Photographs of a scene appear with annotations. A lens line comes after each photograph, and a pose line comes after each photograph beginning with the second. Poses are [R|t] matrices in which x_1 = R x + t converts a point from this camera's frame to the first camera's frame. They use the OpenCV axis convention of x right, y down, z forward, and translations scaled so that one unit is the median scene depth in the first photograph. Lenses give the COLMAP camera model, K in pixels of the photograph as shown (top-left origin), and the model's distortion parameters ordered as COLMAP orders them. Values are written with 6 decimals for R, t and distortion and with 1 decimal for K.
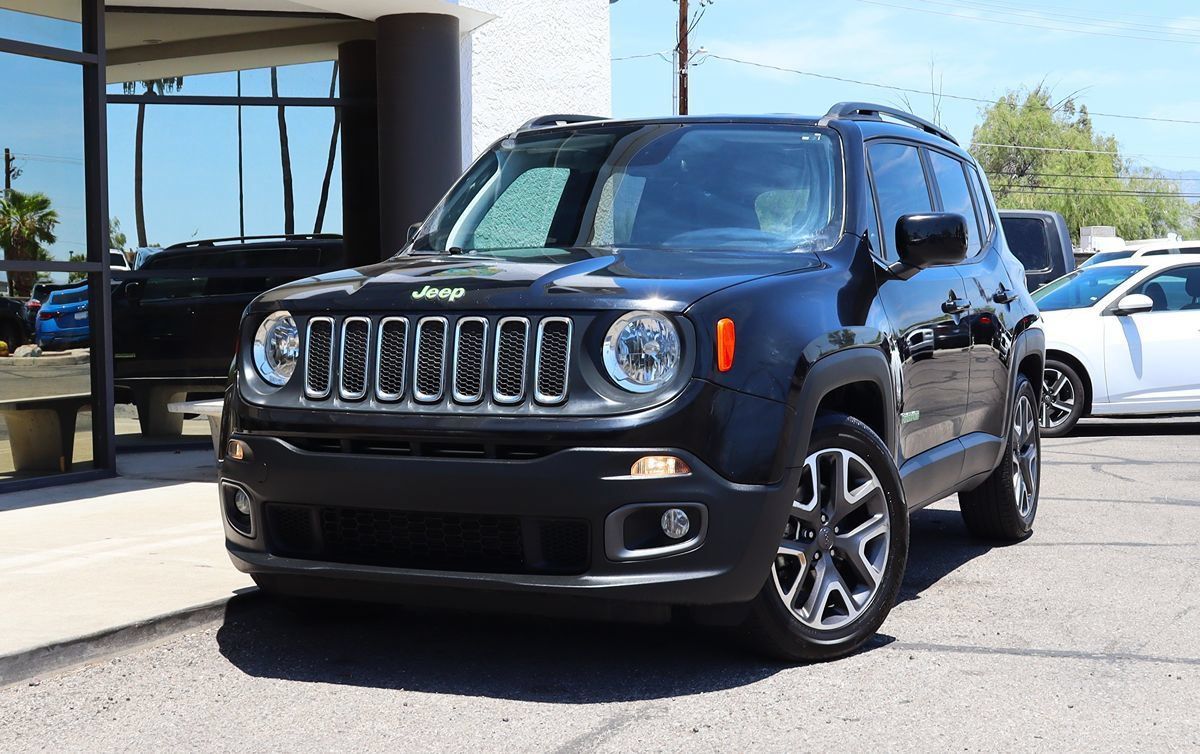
lens RADIAL K [[1847.5, 0, 622.1], [0, 1847.5, 406.6], [0, 0, 1]] dist [-0.106757, 0.000000]
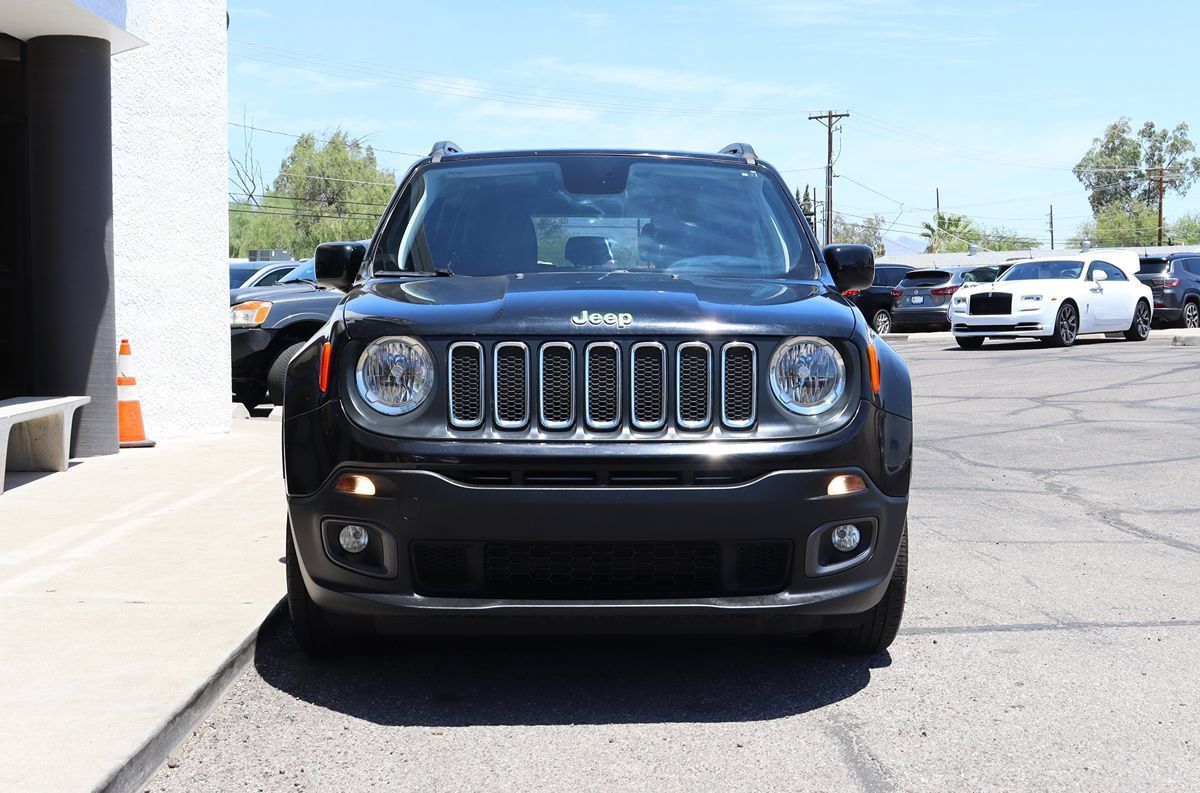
lens RADIAL K [[1525.0, 0, 600.6], [0, 1525.0, 390.3], [0, 0, 1]] dist [-0.121225, 0.000000]
pose [[0.904086, -0.019018, 0.426928, -0.423576], [0.020084, 0.999796, 0.002008, -0.023489], [-0.426879, 0.006759, 0.904284, 0.247436]]
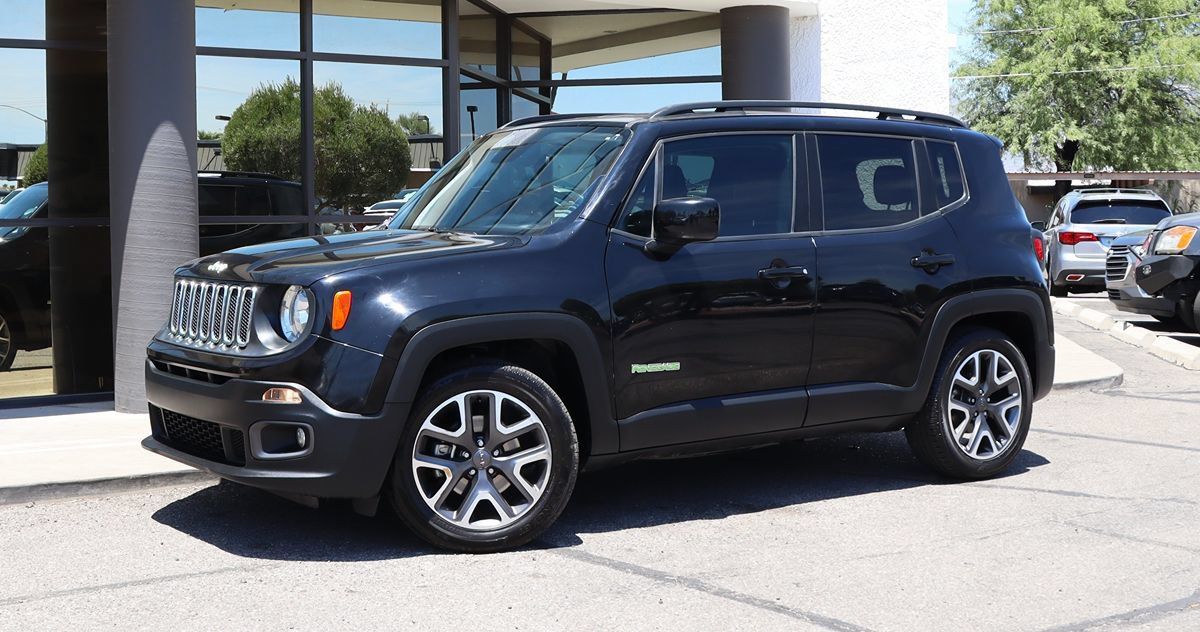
lens RADIAL K [[1669.0, 0, 596.6], [0, 1669.0, 296.3], [0, 0, 1]] dist [-0.136524, 0.000000]
pose [[0.838046, 0.029843, -0.544783, 0.811121], [-0.031931, 0.999474, 0.005631, -0.051897], [0.544664, 0.012677, 0.838558, 0.063175]]
